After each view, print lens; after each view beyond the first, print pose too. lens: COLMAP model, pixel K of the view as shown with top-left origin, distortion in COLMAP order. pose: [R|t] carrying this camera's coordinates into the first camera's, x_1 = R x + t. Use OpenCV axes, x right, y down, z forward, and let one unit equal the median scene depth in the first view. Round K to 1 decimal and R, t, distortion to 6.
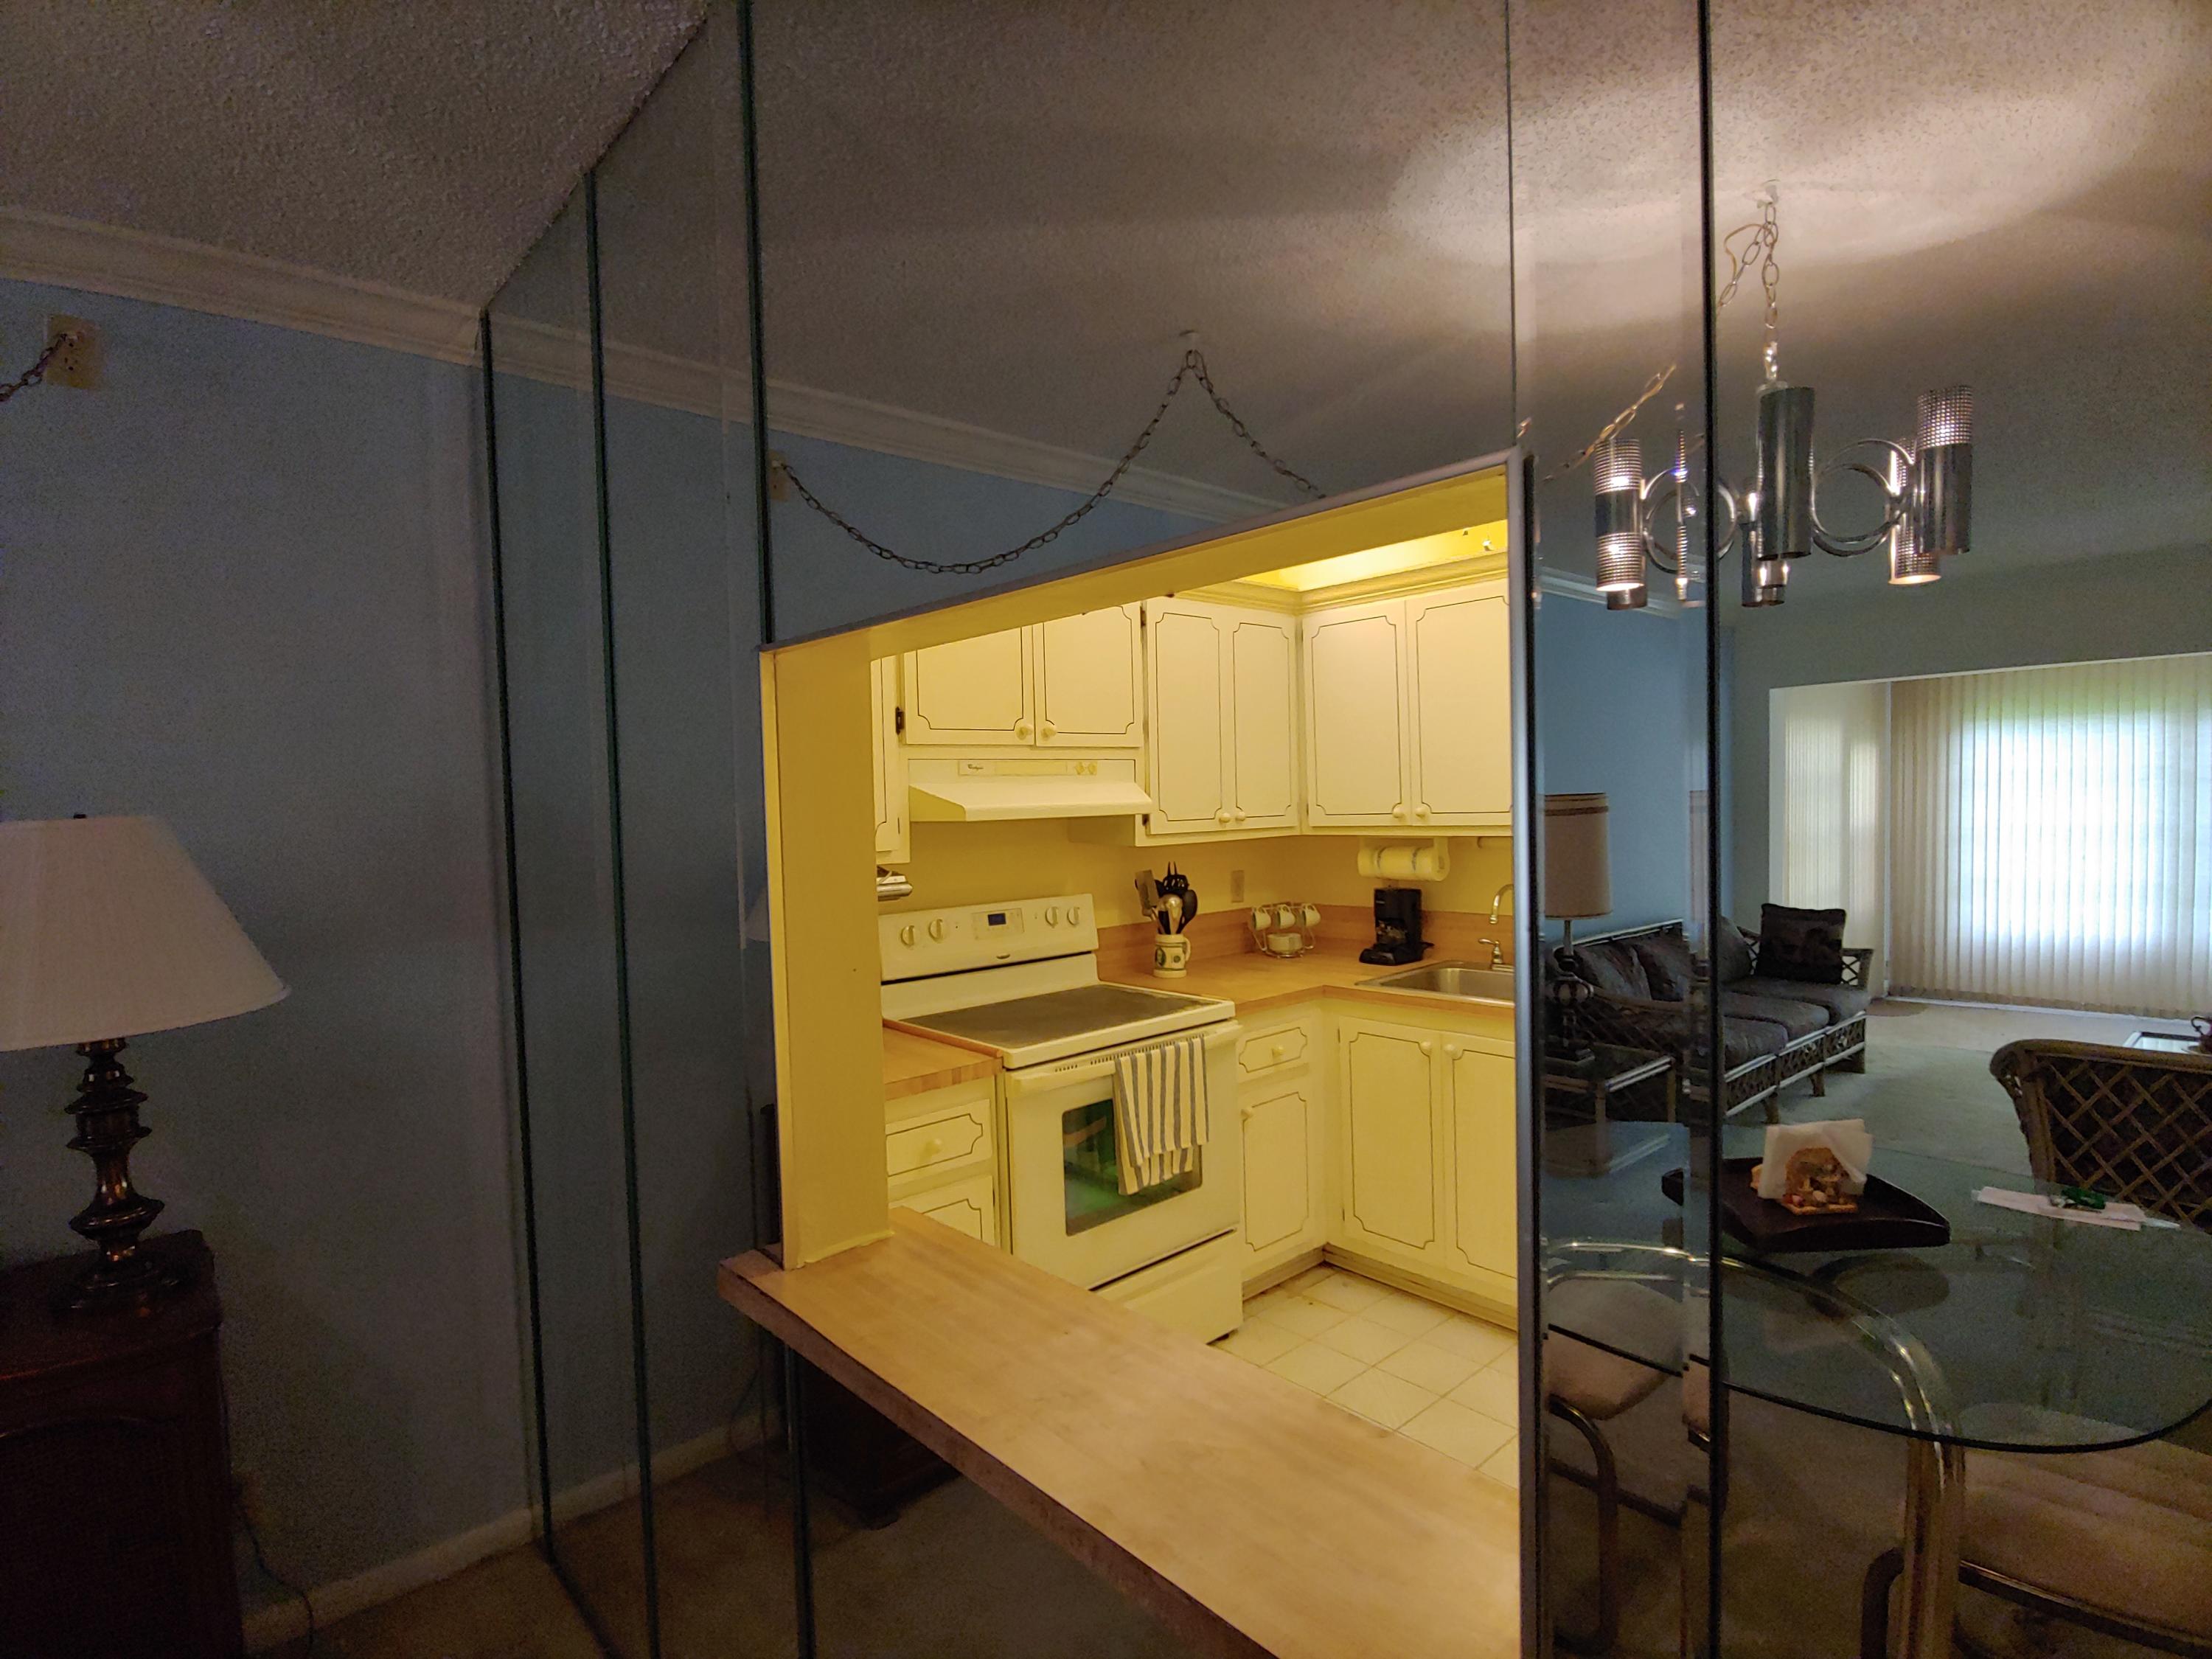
lens RADIAL K [[1107.2, 0, 1108.7], [0, 1107.2, 848.6], [0, 0, 1]] dist [-0.020230, 0.007694]
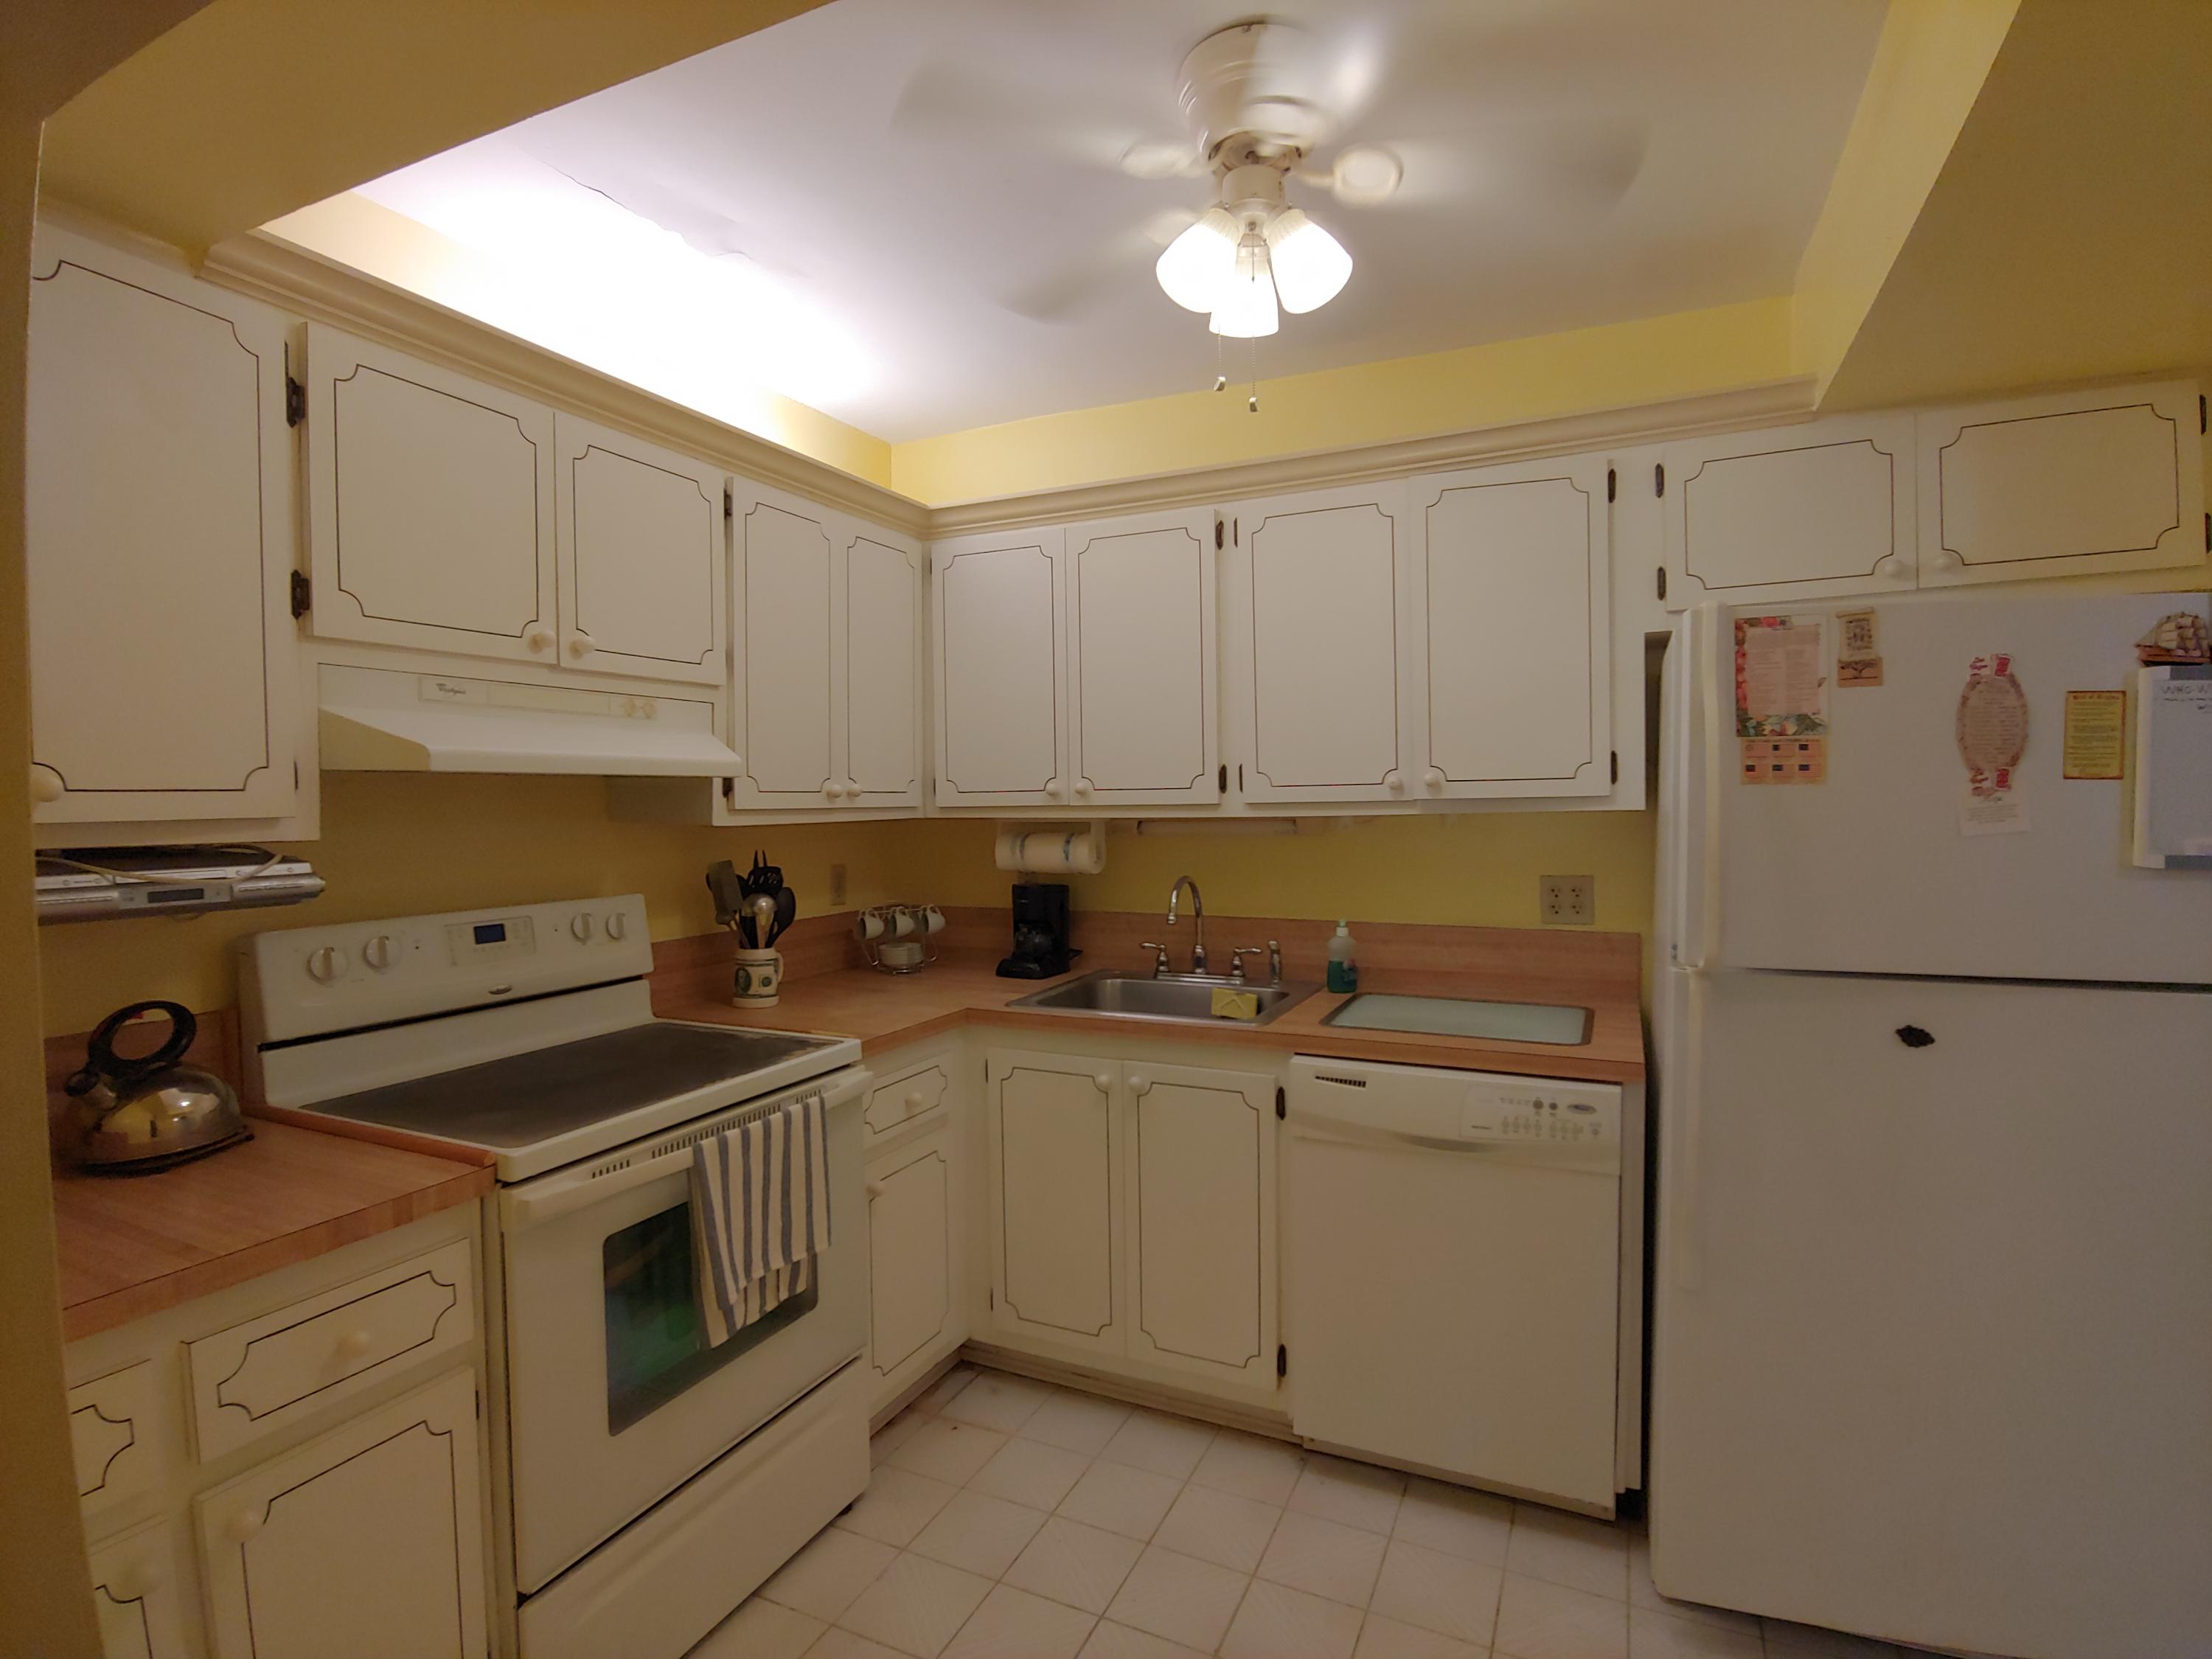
lens RADIAL K [[1107.2, 0, 1111.7], [0, 1107.2, 838.7], [0, 0, 1]] dist [-0.020230, 0.007694]
pose [[0.918298, 0.007006, 0.395828, -0.021441], [-0.000555, 0.999865, -0.016409, 0.018381], [-0.395889, 0.014849, 0.918178, 0.258927]]
